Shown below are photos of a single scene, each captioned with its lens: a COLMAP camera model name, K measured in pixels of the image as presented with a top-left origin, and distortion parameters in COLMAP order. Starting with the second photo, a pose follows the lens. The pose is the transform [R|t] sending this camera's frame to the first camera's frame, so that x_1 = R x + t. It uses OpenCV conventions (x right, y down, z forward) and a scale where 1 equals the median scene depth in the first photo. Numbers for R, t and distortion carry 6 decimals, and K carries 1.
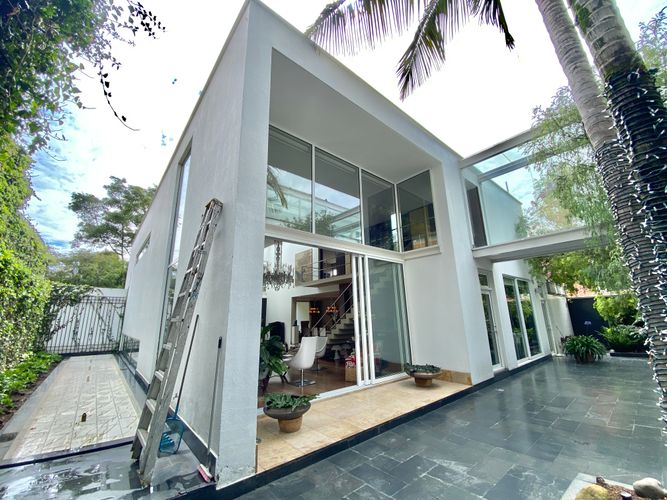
lens RADIAL K [[272.4, 0, 332.0], [0, 272.4, 250.3], [0, 0, 1]] dist [-0.006764, -0.009021]
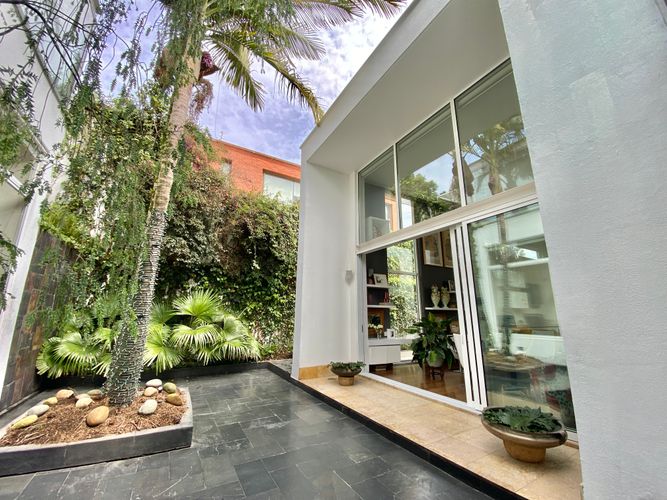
lens RADIAL K [[272.4, 0, 330.1], [0, 272.4, 246.6], [0, 0, 1]] dist [-0.006764, -0.009021]
pose [[-0.183090, -0.222825, -0.957511, 0.405641], [0.228559, 0.937639, -0.261905, 0.088017], [0.956158, -0.266800, -0.120743, 0.360850]]
